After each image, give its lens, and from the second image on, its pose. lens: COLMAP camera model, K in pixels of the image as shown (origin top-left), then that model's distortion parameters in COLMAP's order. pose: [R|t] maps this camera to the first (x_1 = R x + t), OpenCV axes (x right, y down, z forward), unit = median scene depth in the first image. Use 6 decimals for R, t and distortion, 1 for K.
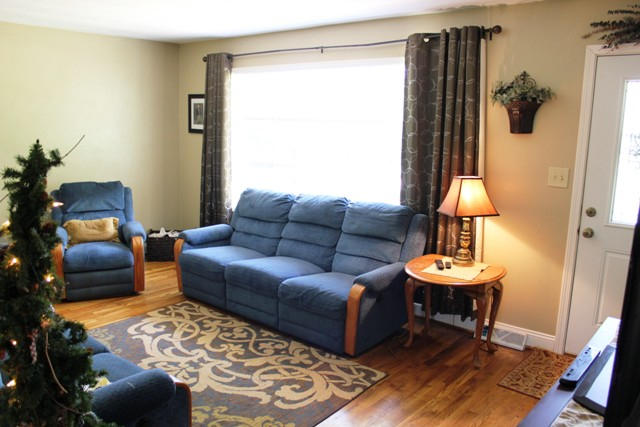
lens RADIAL K [[536.6, 0, 320.0], [0, 536.6, 213.5], [0, 0, 1]] dist [-0.166412, 0.155252]
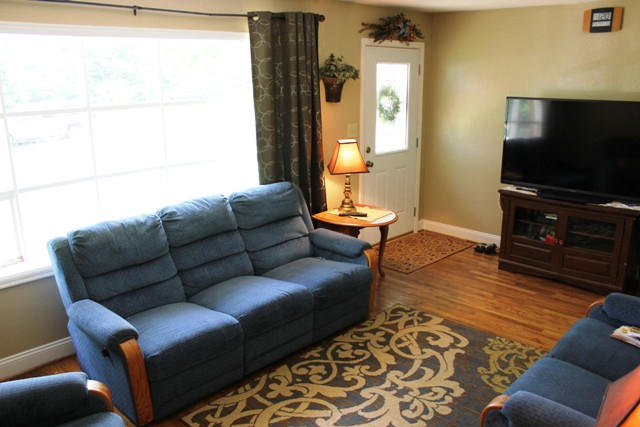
lens RADIAL K [[536.6, 0, 320.0], [0, 536.6, 213.5], [0, 0, 1]] dist [-0.166412, 0.155252]
pose [[0.067988, -0.273507, 0.959464, -0.956727], [0.183907, 0.948645, 0.257392, -0.236999], [-0.980589, 0.158953, 0.114797, 0.929312]]
